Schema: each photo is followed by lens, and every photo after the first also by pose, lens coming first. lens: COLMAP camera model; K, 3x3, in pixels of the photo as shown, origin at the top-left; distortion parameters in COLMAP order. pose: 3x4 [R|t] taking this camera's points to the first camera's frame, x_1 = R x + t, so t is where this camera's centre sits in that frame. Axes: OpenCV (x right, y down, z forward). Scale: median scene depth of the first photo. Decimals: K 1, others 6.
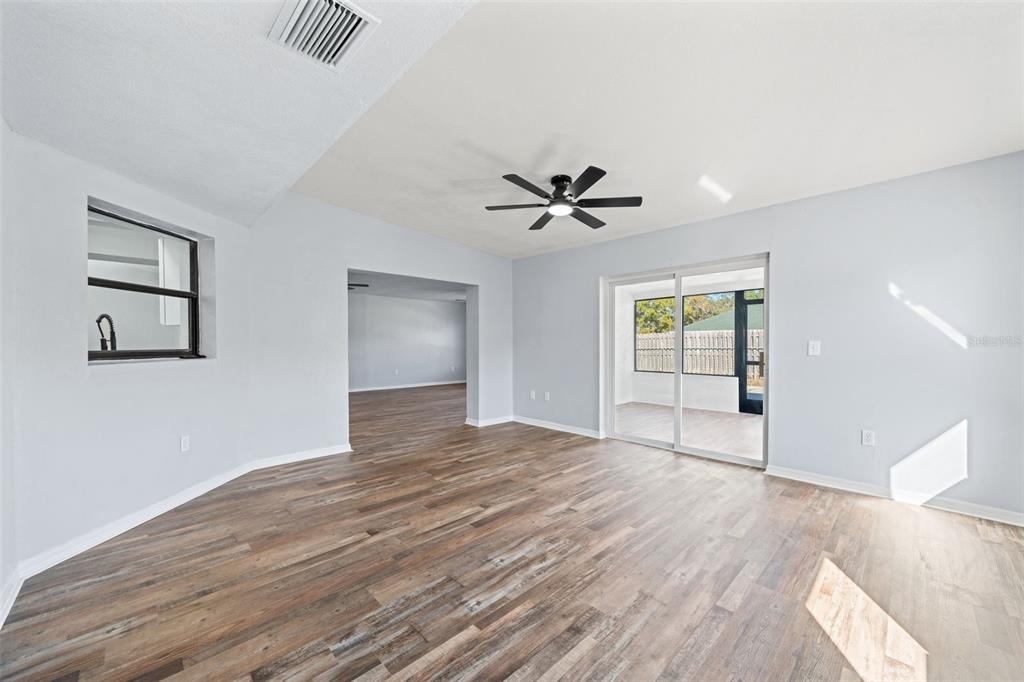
lens RADIAL K [[394.5, 0, 510.2], [0, 394.5, 337.8], [0, 0, 1]] dist [-0.003585, -0.000266]
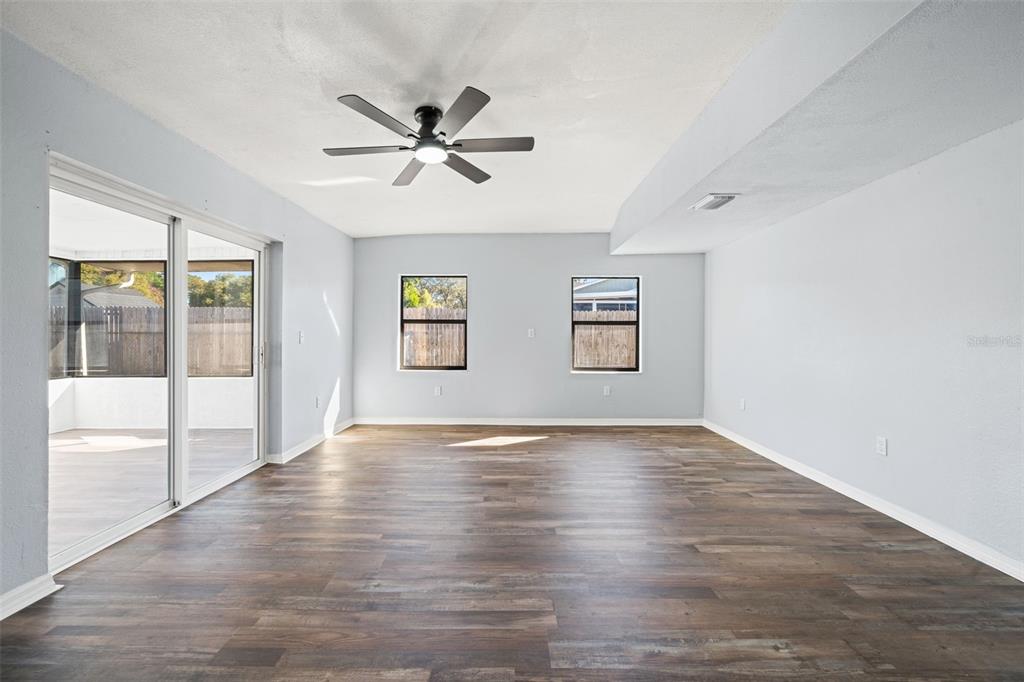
lens RADIAL K [[394.5, 0, 515.6], [0, 394.5, 337.9], [0, 0, 1]] dist [-0.003585, -0.000266]
pose [[-0.733341, -0.009709, 0.679791, -0.585821], [-0.015817, 0.999871, -0.002783, 0.029798], [-0.679677, -0.012793, -0.733400, 1.720929]]
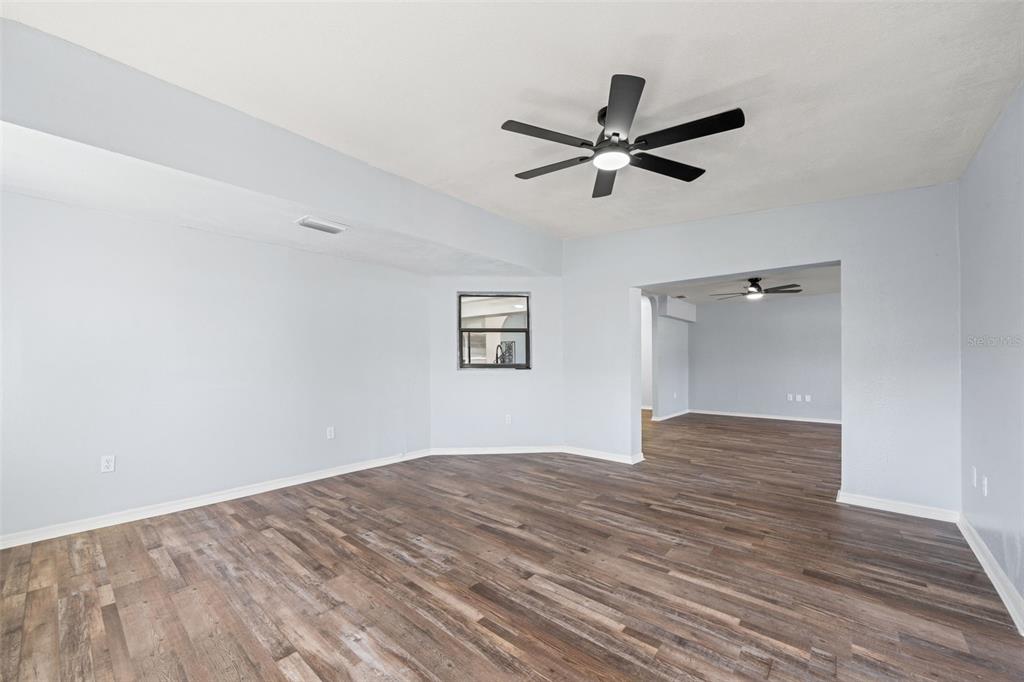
lens RADIAL K [[394.5, 0, 499.3], [0, 394.5, 360.6], [0, 0, 1]] dist [-0.003585, -0.000266]
pose [[0.075540, 0.000394, -0.997143, 0.937723], [0.015228, 0.999883, 0.001549, 0.013761], [0.997026, -0.015302, 0.075525, 0.908333]]
